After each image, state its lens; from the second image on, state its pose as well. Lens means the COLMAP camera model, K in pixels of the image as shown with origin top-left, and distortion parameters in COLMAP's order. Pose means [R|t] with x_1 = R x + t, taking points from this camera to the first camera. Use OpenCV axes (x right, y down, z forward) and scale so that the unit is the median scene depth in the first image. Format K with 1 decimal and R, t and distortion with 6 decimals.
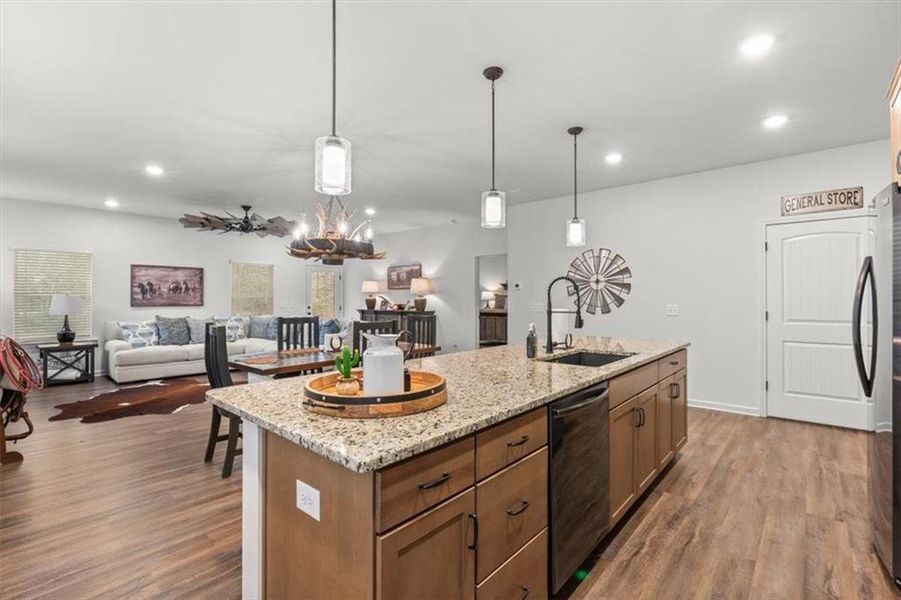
lens RADIAL K [[411.7, 0, 449.4], [0, 411.7, 296.0], [0, 0, 1]] dist [-0.011011, 0.003610]
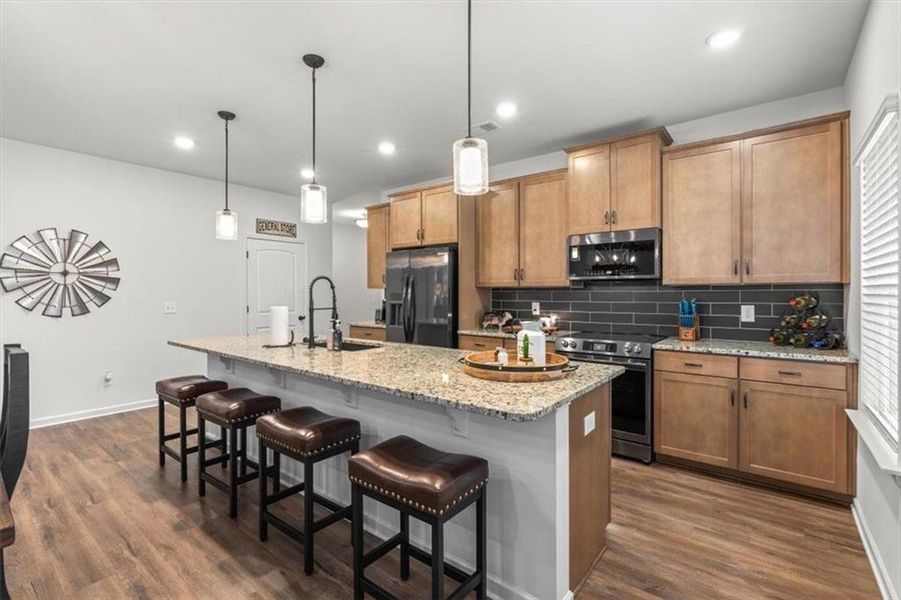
lens RADIAL K [[411.7, 0, 450.9], [0, 411.7, 296.5], [0, 0, 1]] dist [-0.011011, 0.003610]
pose [[-0.053493, -0.003805, 0.998561, -0.343112], [-0.007307, 0.999967, 0.003419, -0.000281], [-0.998542, -0.007114, -0.053519, 0.286918]]
